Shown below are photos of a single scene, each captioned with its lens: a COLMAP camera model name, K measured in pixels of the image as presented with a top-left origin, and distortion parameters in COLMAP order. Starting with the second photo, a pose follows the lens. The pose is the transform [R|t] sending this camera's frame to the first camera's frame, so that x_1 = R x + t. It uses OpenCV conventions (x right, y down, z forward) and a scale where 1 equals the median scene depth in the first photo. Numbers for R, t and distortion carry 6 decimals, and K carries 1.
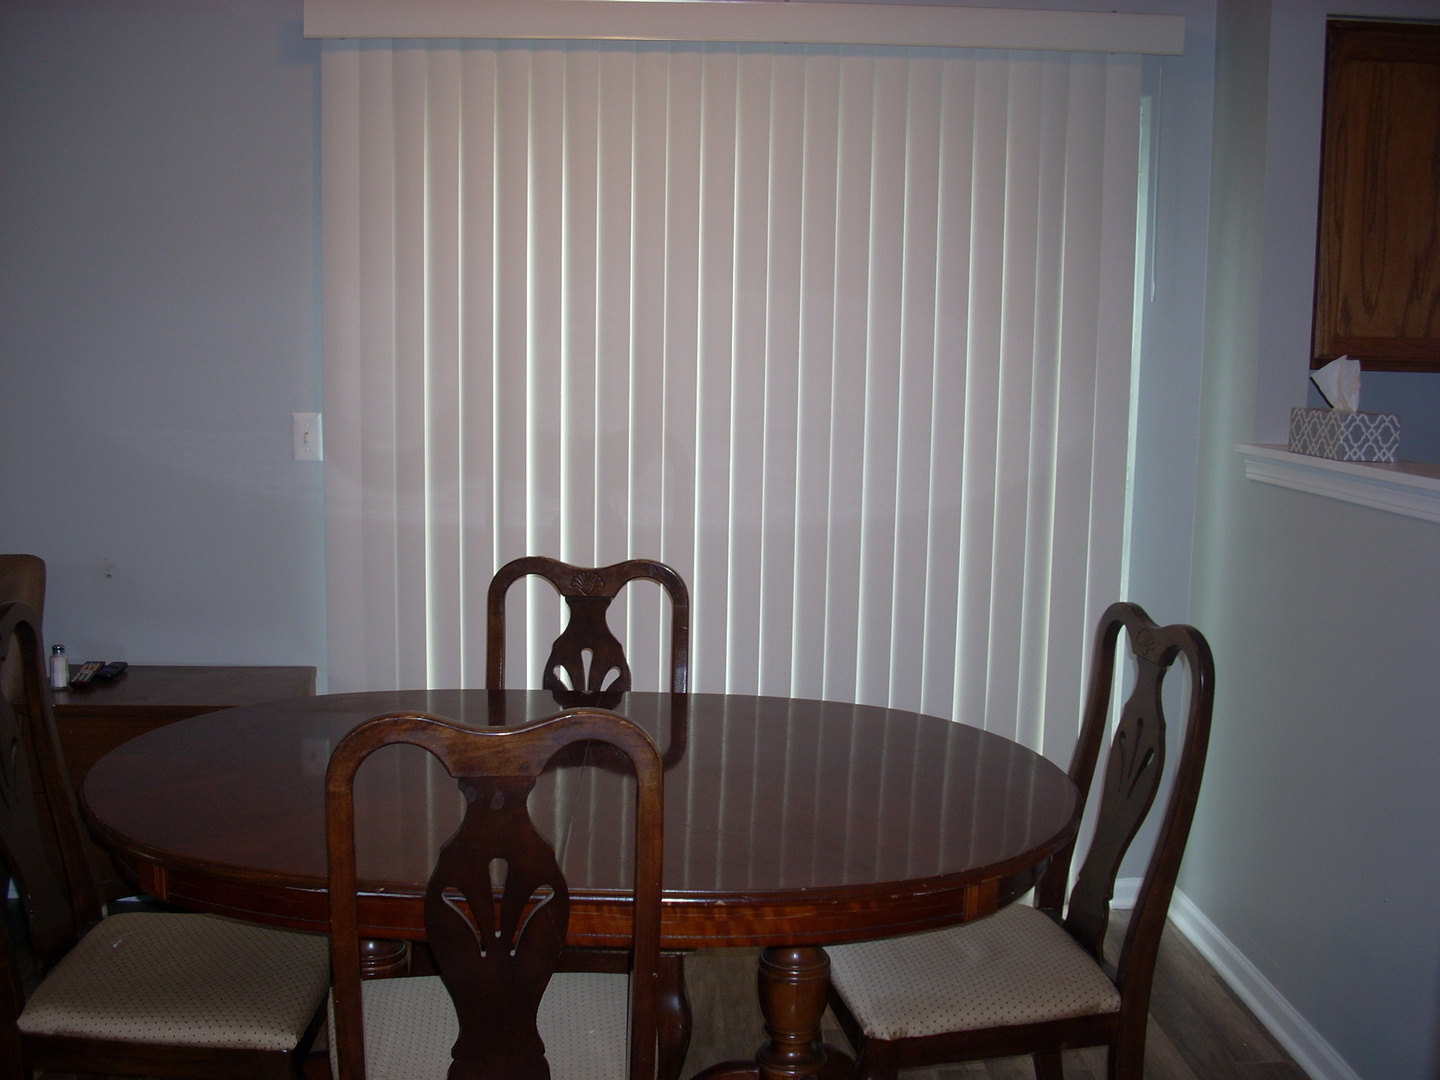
lens RADIAL K [[1556.3, 0, 720.0], [0, 1556.3, 572.6], [0, 0, 1]] dist [-0.181820, 0.150408]
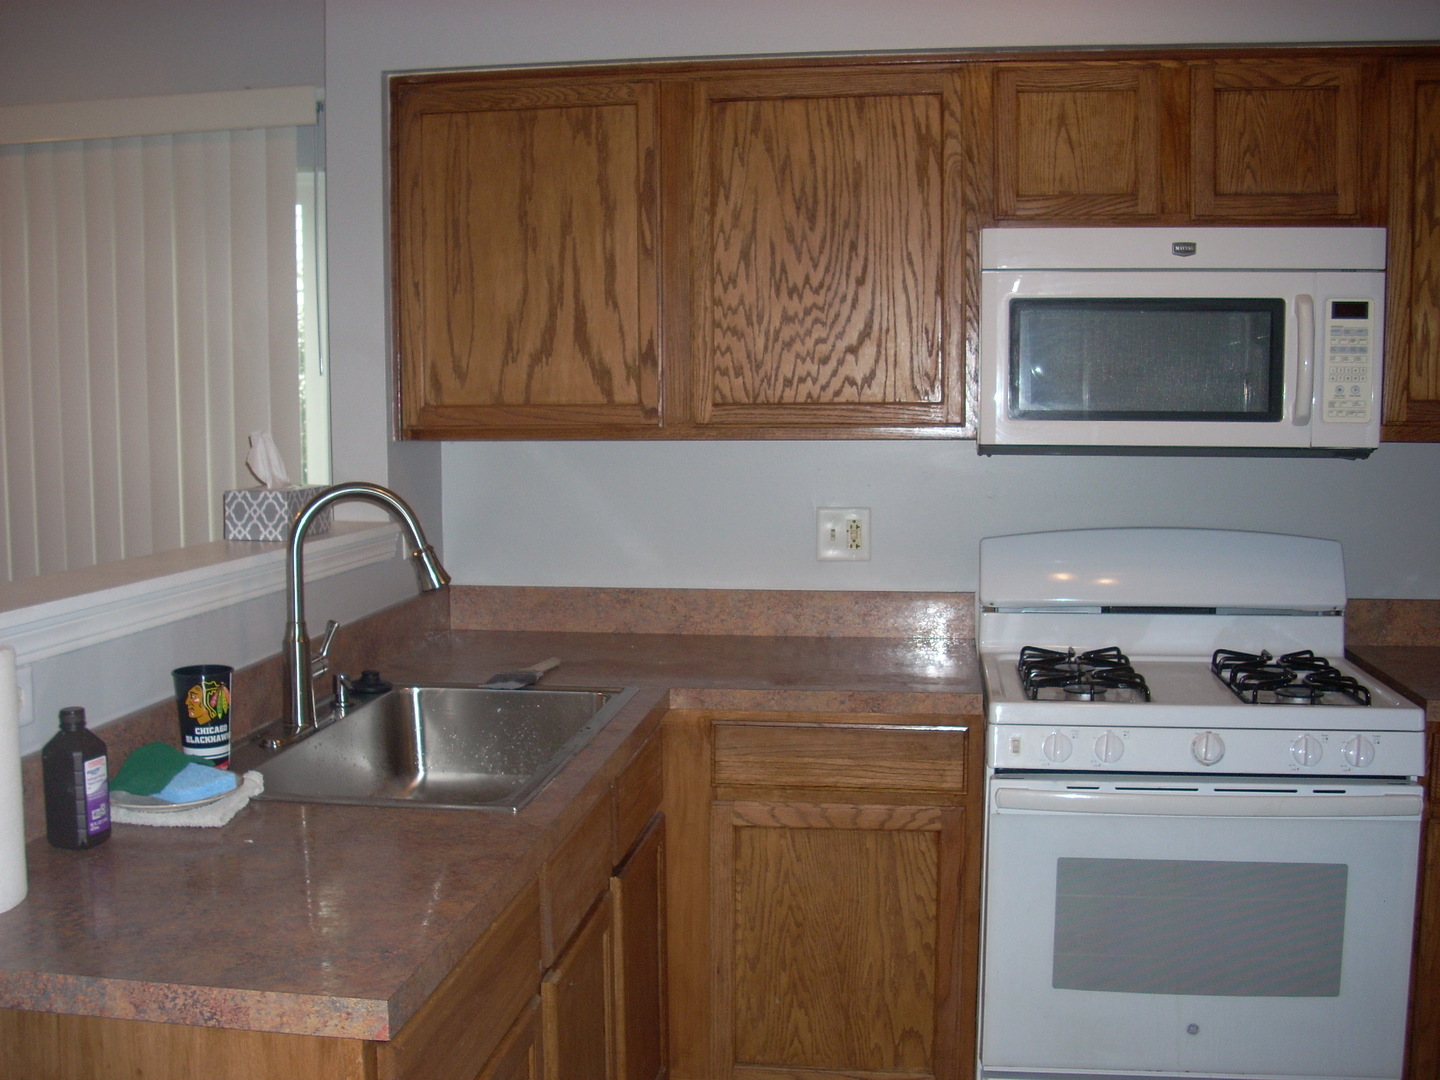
lens RADIAL K [[1556.3, 0, 720.0], [0, 1556.3, 572.6], [0, 0, 1]] dist [-0.181820, 0.150408]
pose [[0.982860, 0.004167, -0.184309, 0.777288], [-0.011977, 0.999076, -0.041284, -0.014923], [0.183967, 0.042784, 0.982001, 0.094836]]
